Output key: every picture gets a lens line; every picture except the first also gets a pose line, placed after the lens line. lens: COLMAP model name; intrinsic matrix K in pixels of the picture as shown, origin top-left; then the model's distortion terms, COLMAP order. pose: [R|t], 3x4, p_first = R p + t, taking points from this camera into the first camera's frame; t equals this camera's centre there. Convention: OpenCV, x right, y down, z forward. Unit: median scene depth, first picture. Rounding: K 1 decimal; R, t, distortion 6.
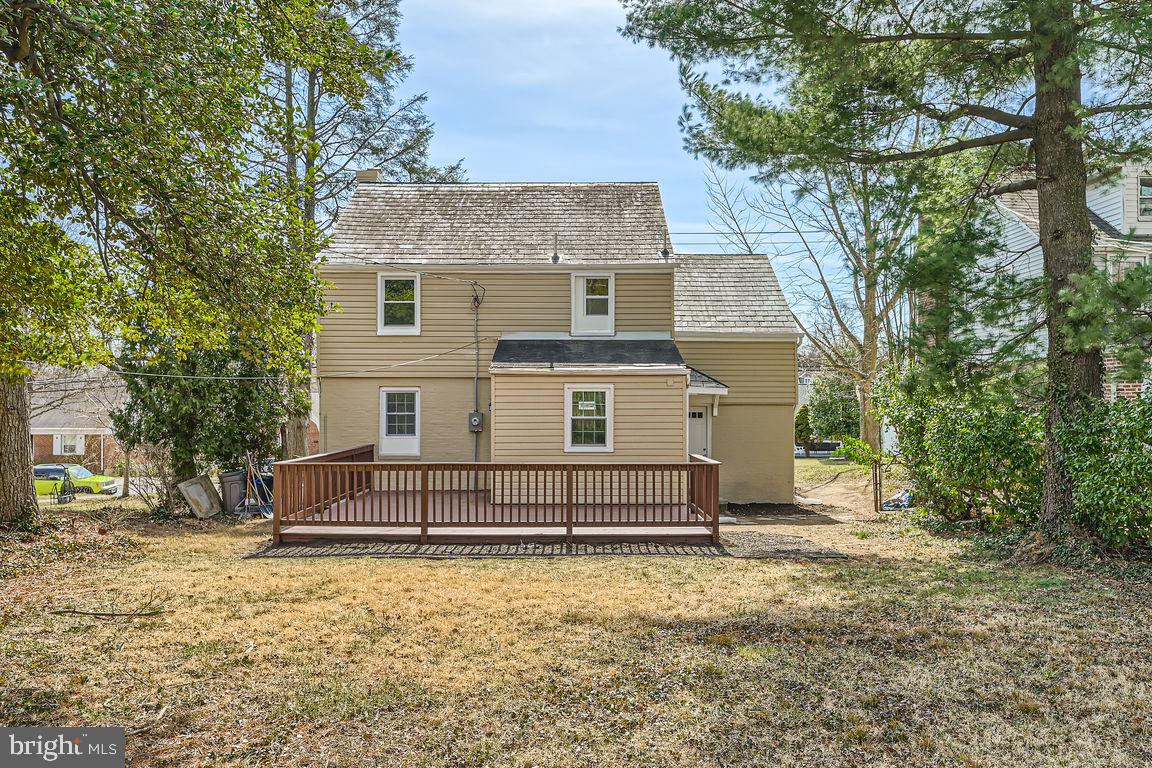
lens RADIAL K [[854.2, 0, 576.0], [0, 854.2, 384.0], [0, 0, 1]] dist [0.005164, 0.001145]
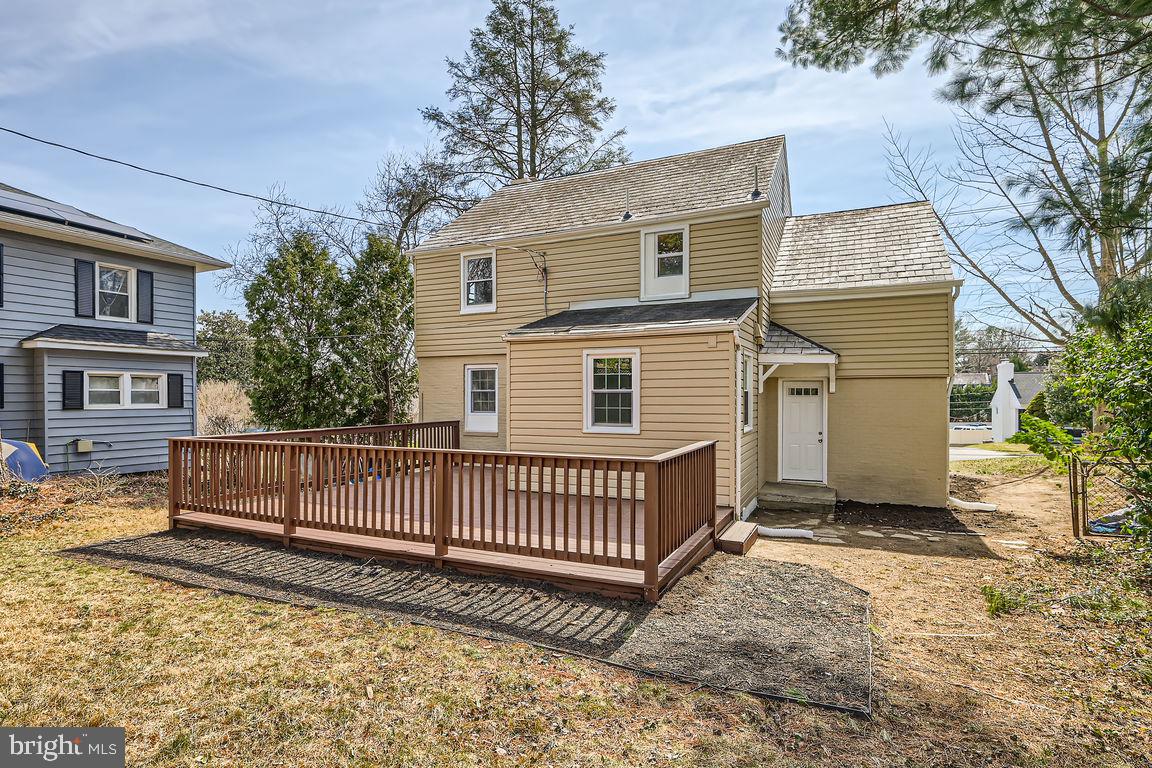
lens RADIAL K [[576.2, 0, 575.9], [0, 576.2, 395.6], [0, 0, 1]] dist [-0.000996, -0.000182]
pose [[0.903890, -0.002388, -0.427758, 0.188280], [0.011912, 0.999737, 0.019589, 0.028582], [0.427599, -0.022802, 0.903681, 0.428080]]
